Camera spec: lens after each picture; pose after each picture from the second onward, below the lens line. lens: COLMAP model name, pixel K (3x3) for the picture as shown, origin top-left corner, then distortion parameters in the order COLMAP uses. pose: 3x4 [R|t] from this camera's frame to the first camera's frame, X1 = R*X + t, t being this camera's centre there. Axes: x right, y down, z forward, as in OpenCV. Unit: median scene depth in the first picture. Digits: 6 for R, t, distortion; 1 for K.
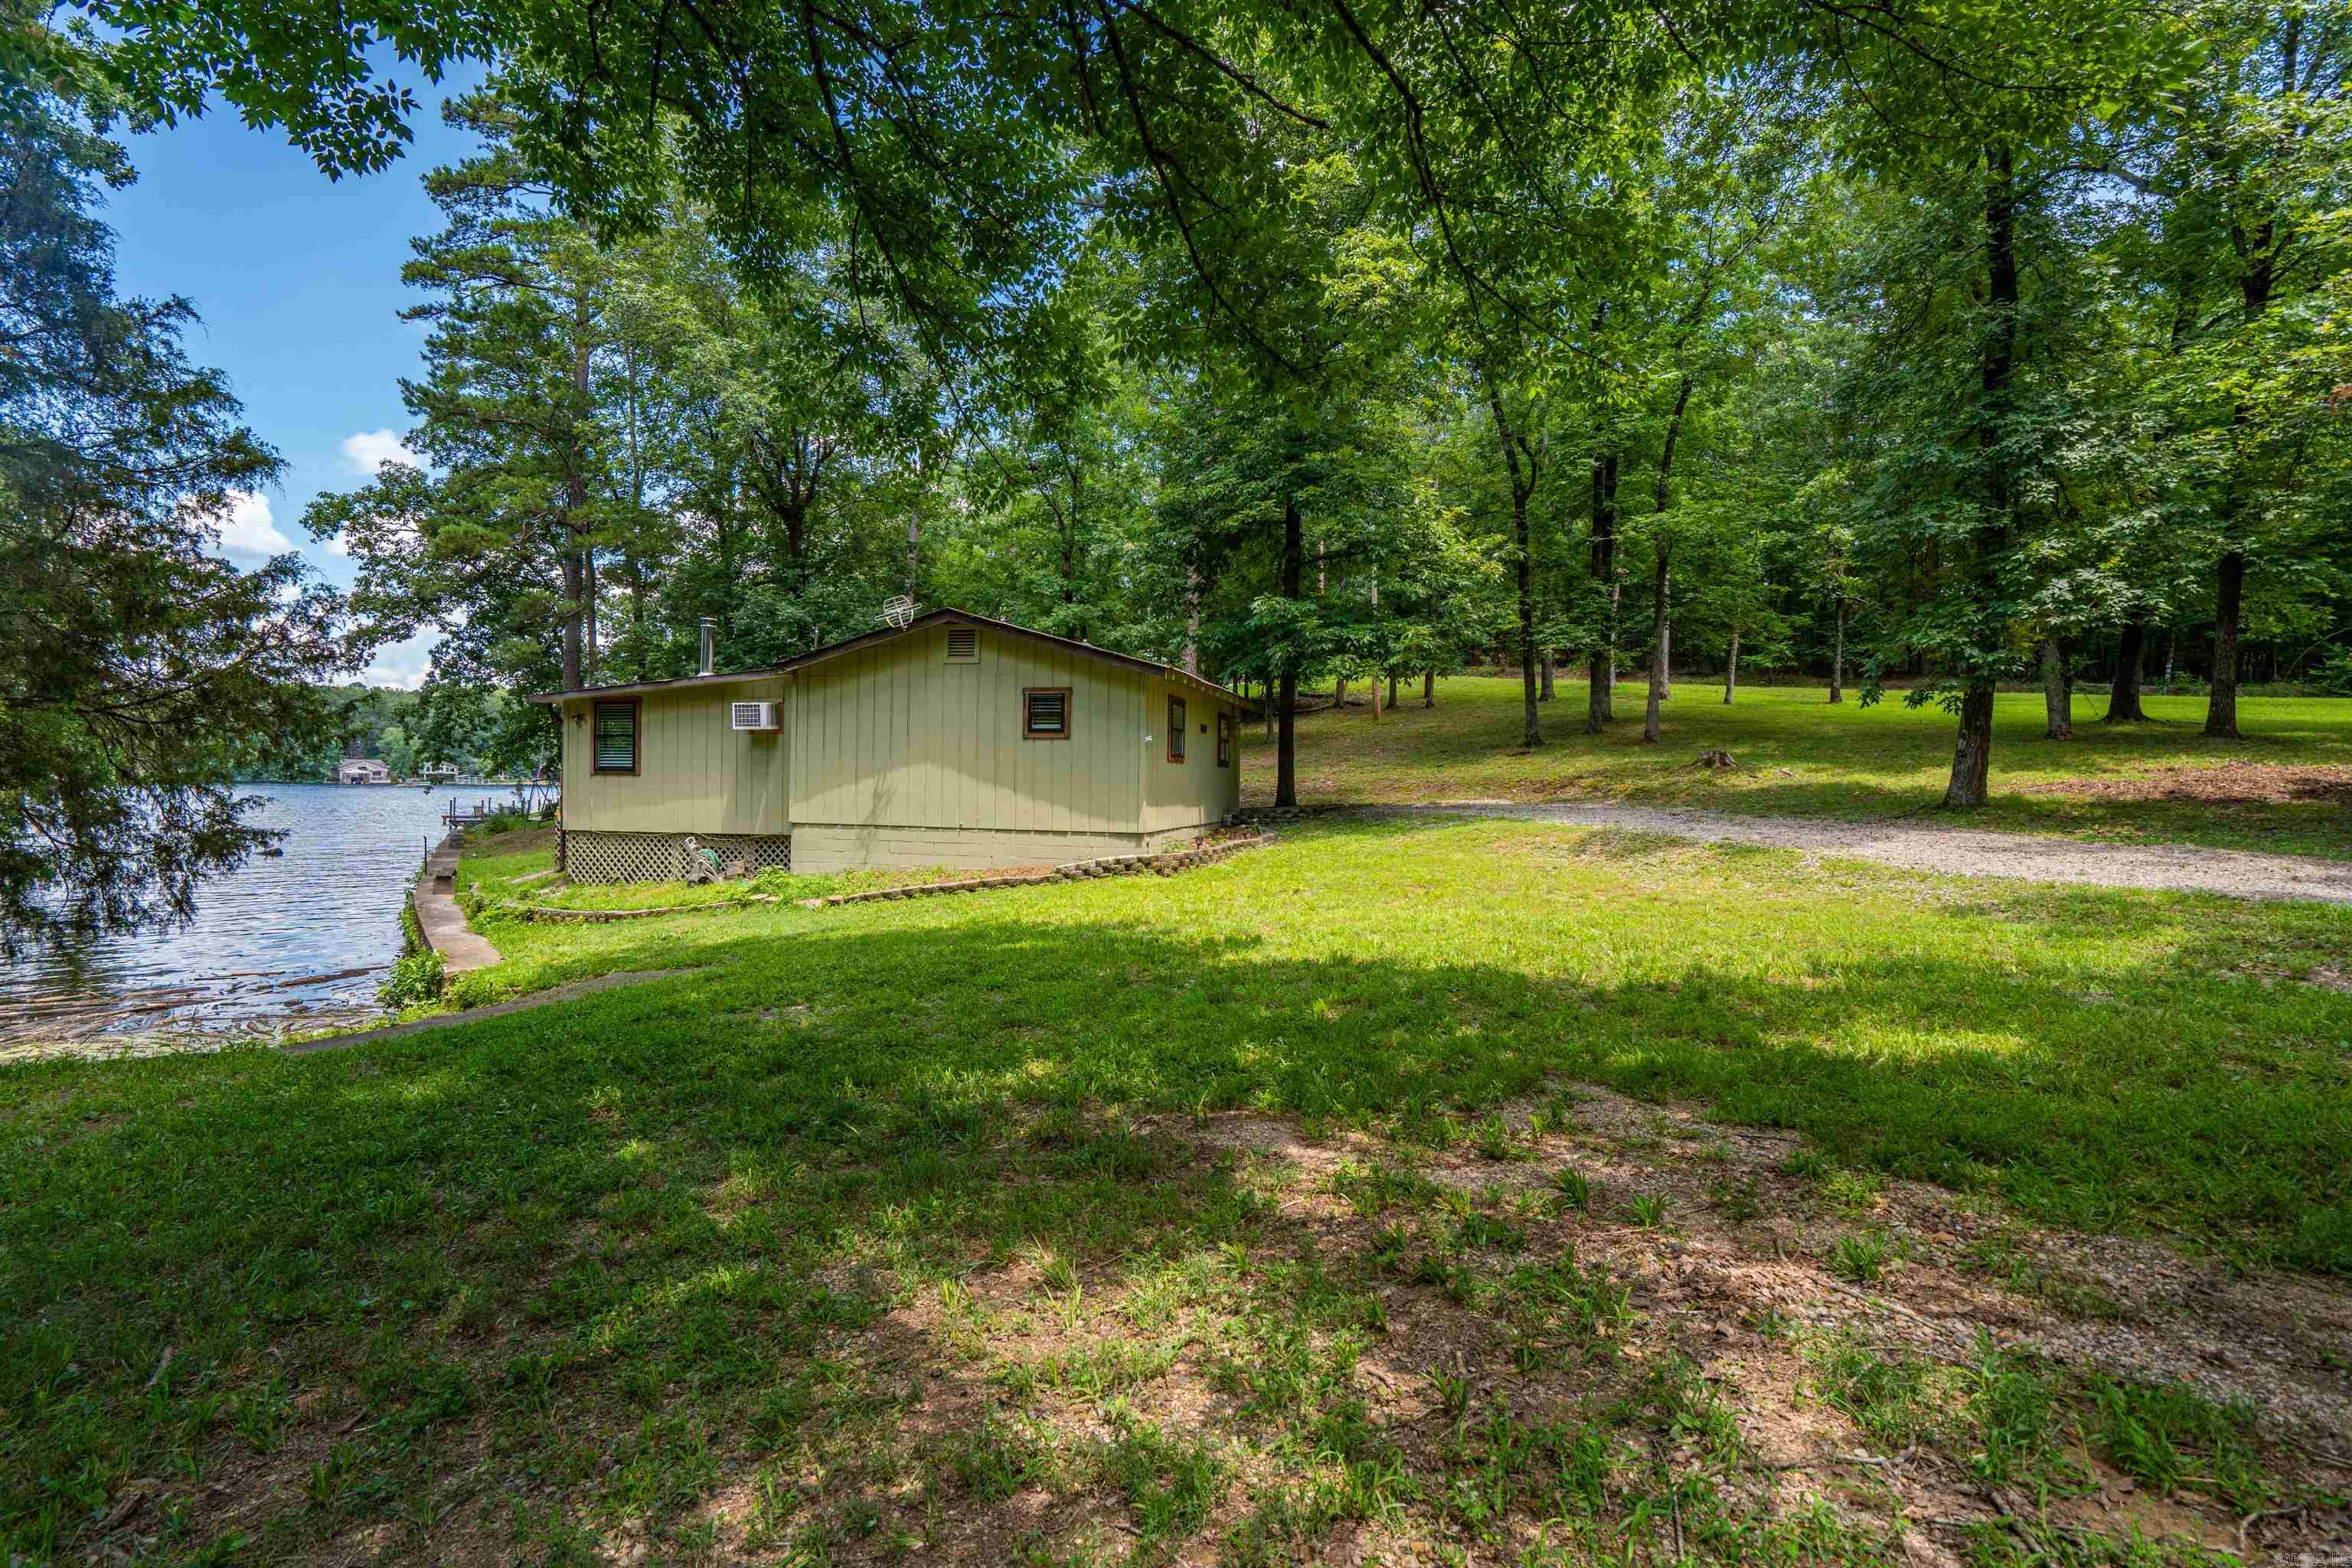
lens RADIAL K [[1080.0, 0, 1170.4], [0, 1080.0, 779.4], [0, 0, 1]] dist [-0.000578, 0.000268]
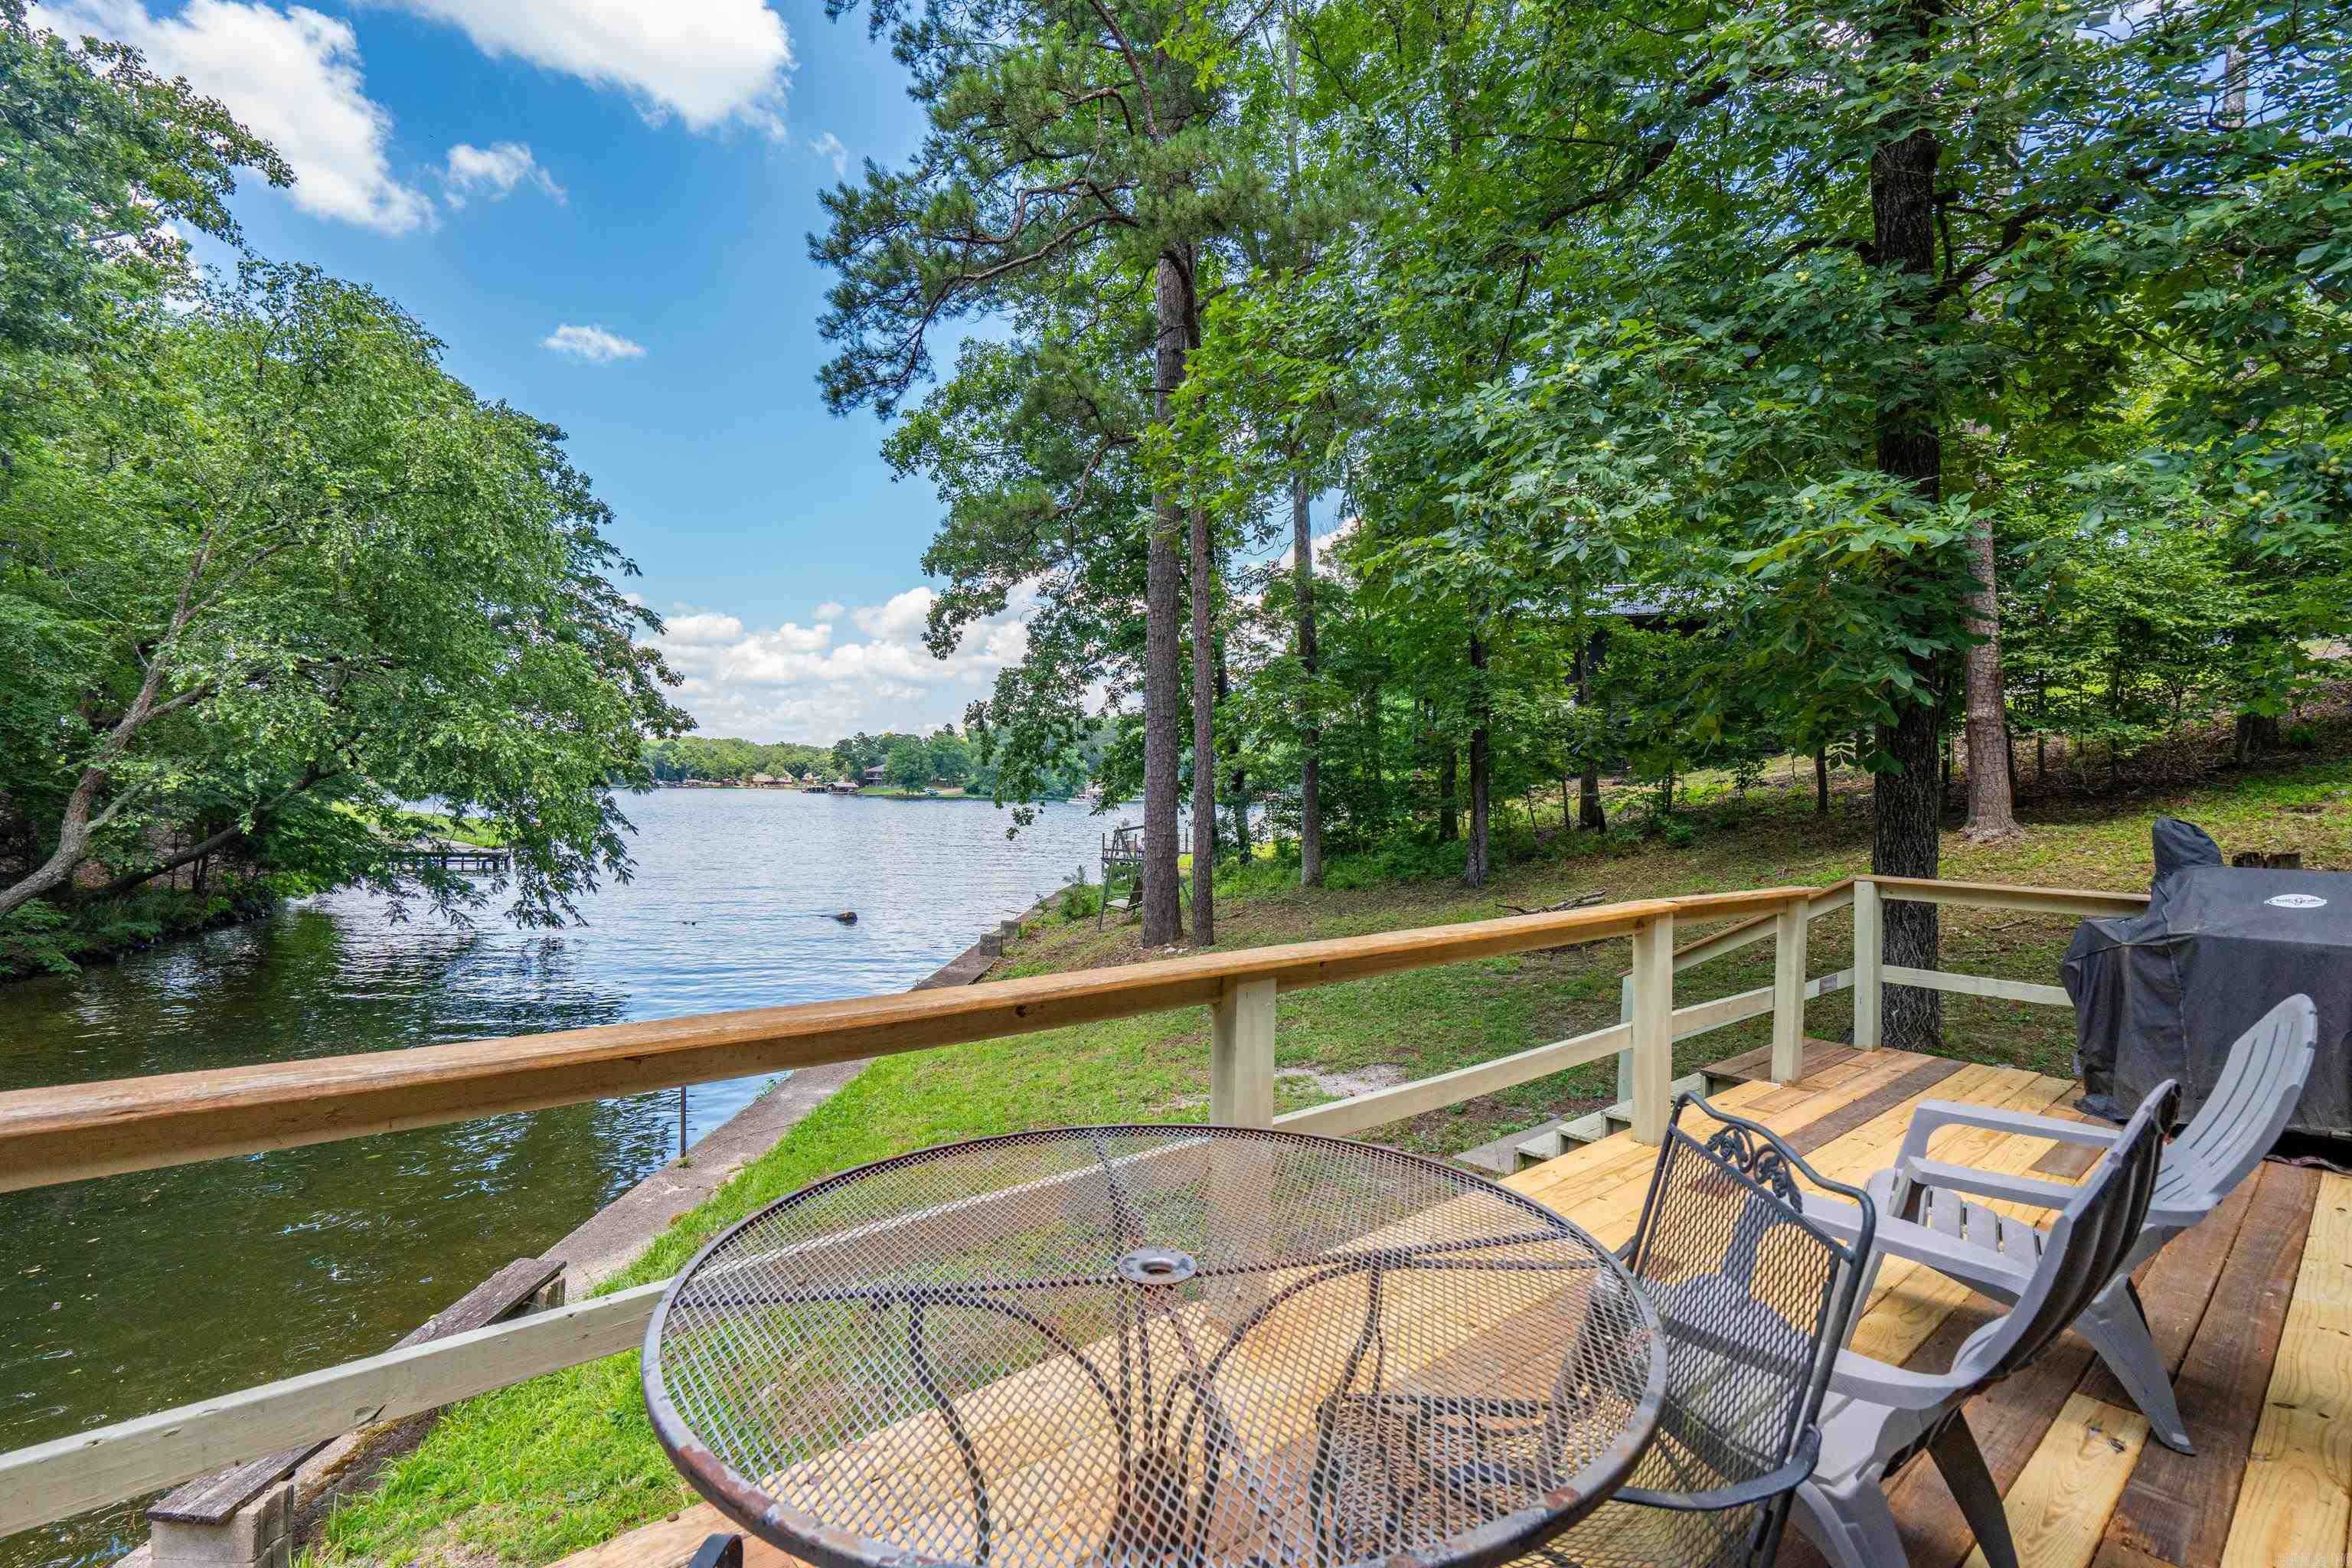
lens RADIAL K [[1095.8, 0, 1169.0], [0, 1095.8, 781.4], [0, 0, 1]] dist [-0.001466, -0.000166]
pose [[0.829329, -0.002464, -0.558755, -0.510588], [-0.005241, 0.999912, -0.012189, -0.029868], [0.558736, 0.013037, 0.829243, 1.071462]]
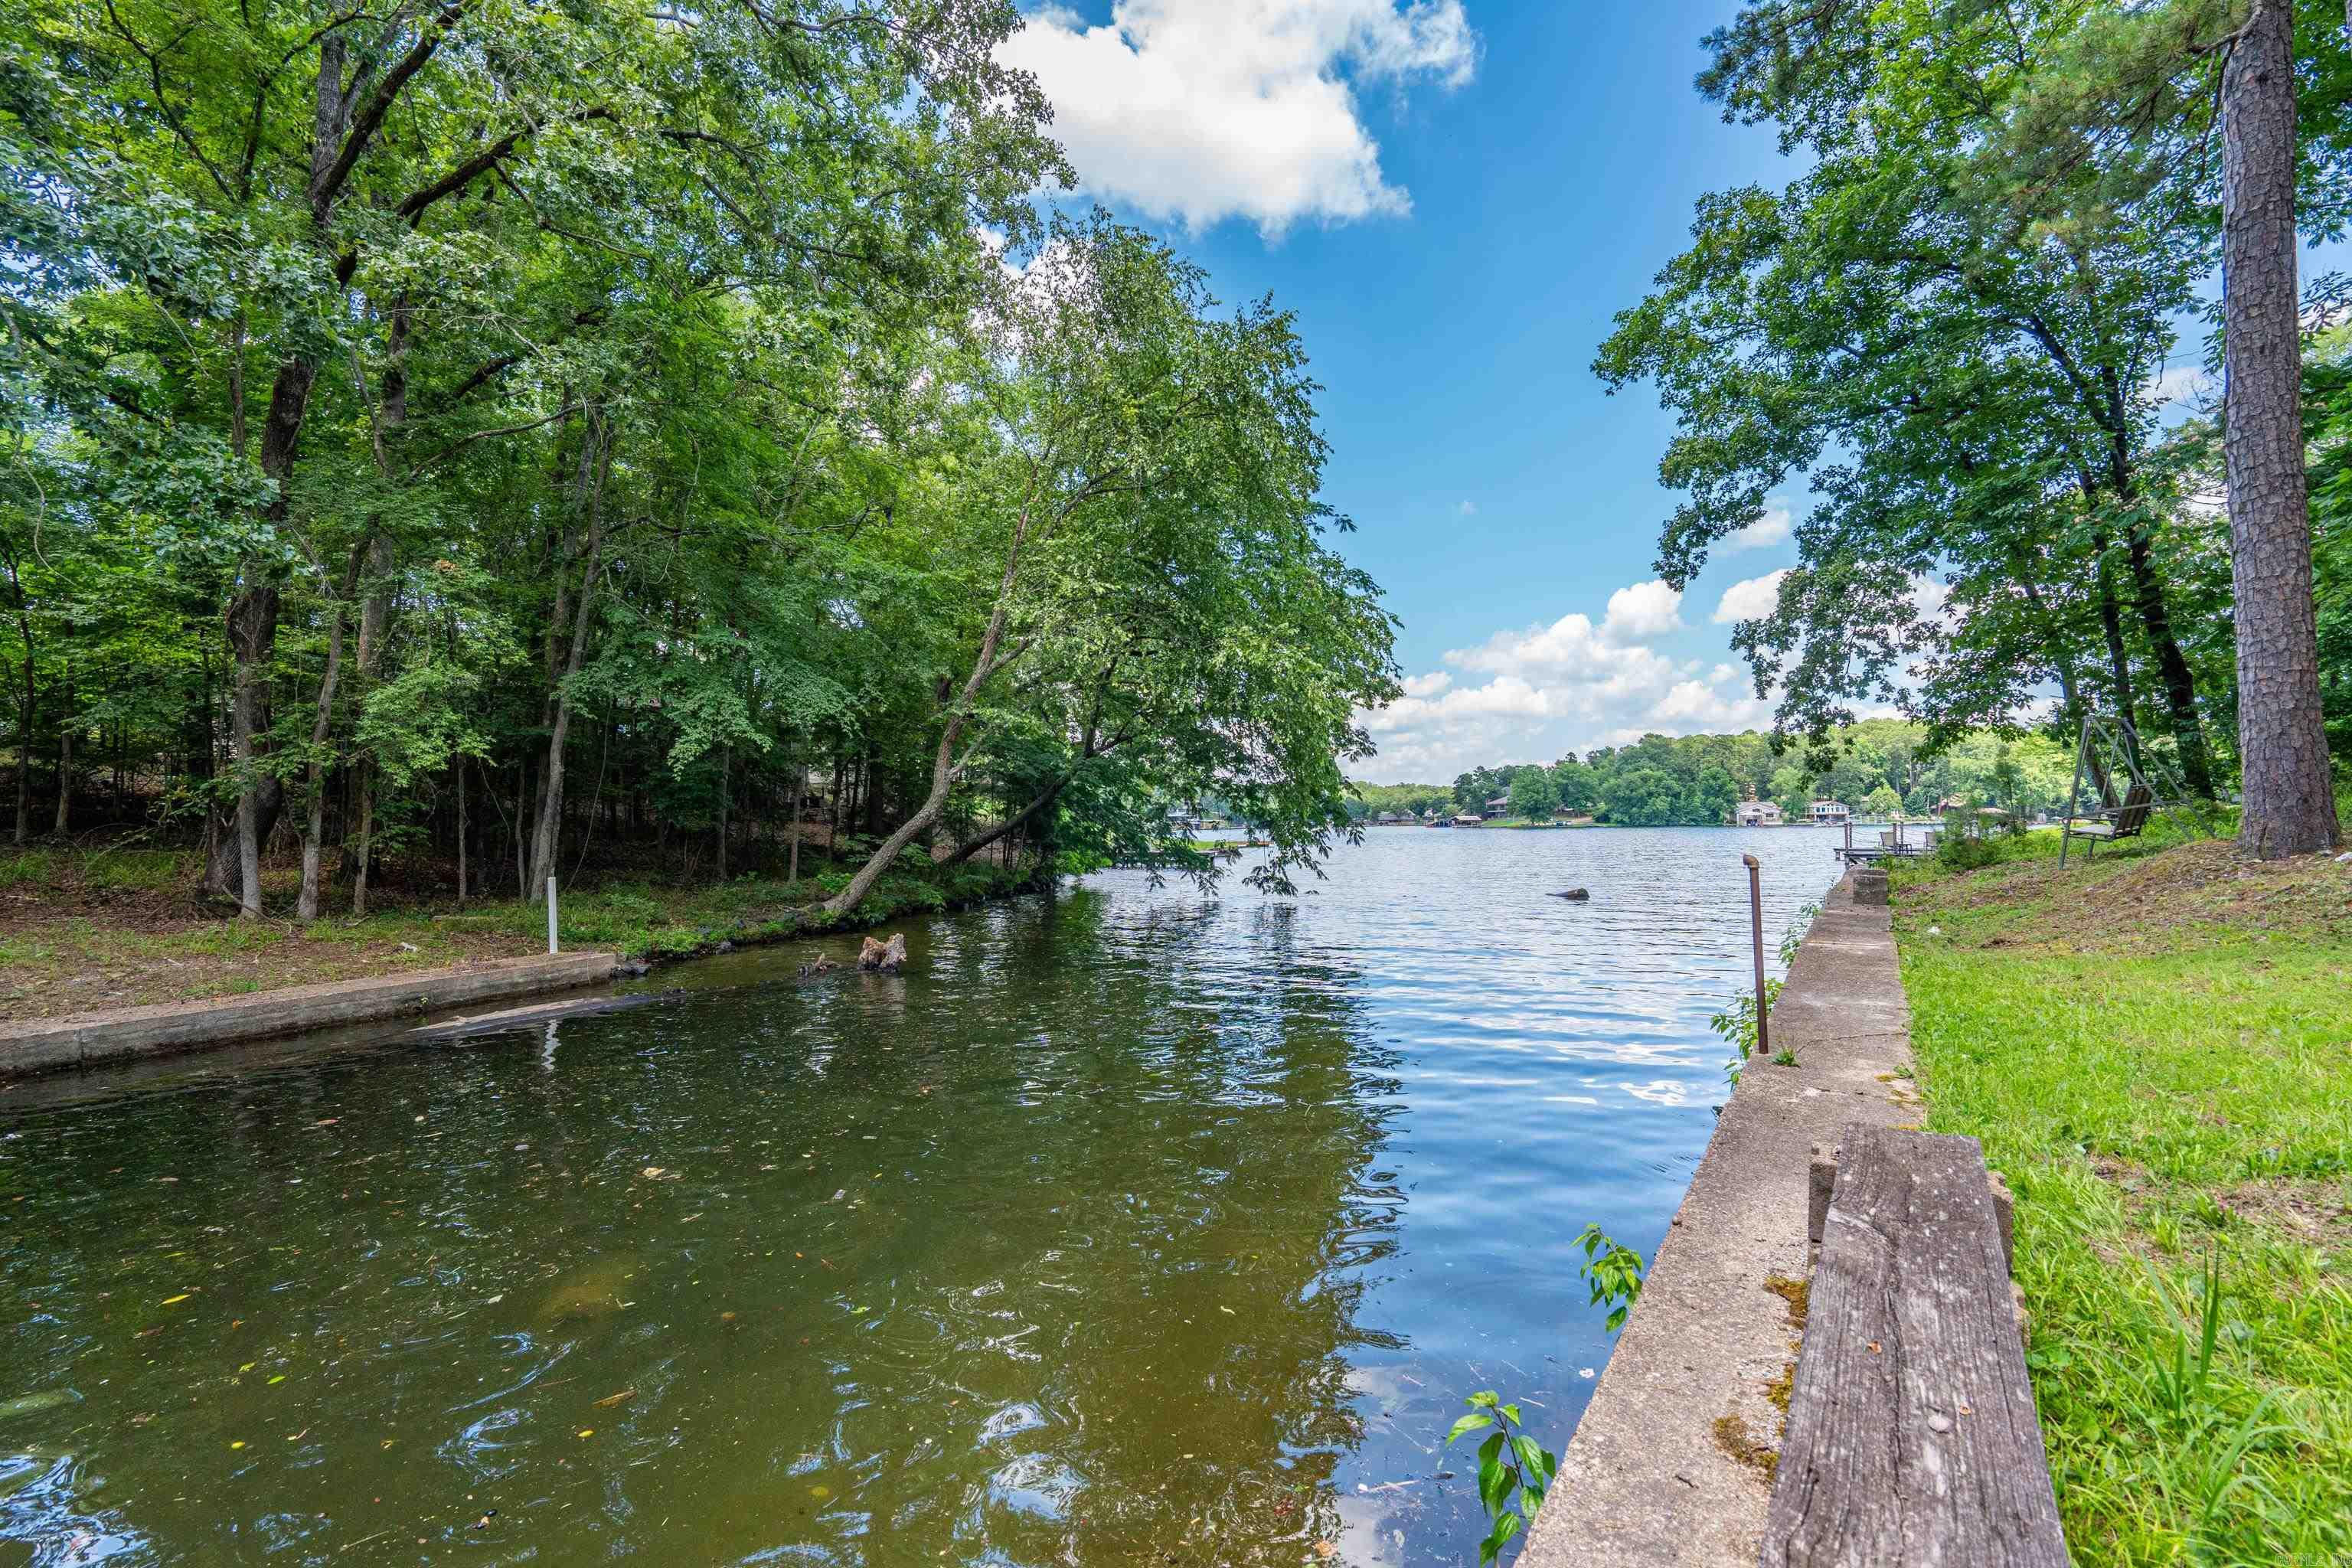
lens RADIAL K [[1078.8, 0, 1169.6], [0, 1078.8, 787.0], [0, 0, 1]] dist [0.001557, 0.000613]
pose [[0.413762, -0.050348, -0.908992, -0.733294], [0.020116, 0.998731, -0.046163, 0.061529], [0.910163, 0.000815, 0.414250, 1.087537]]
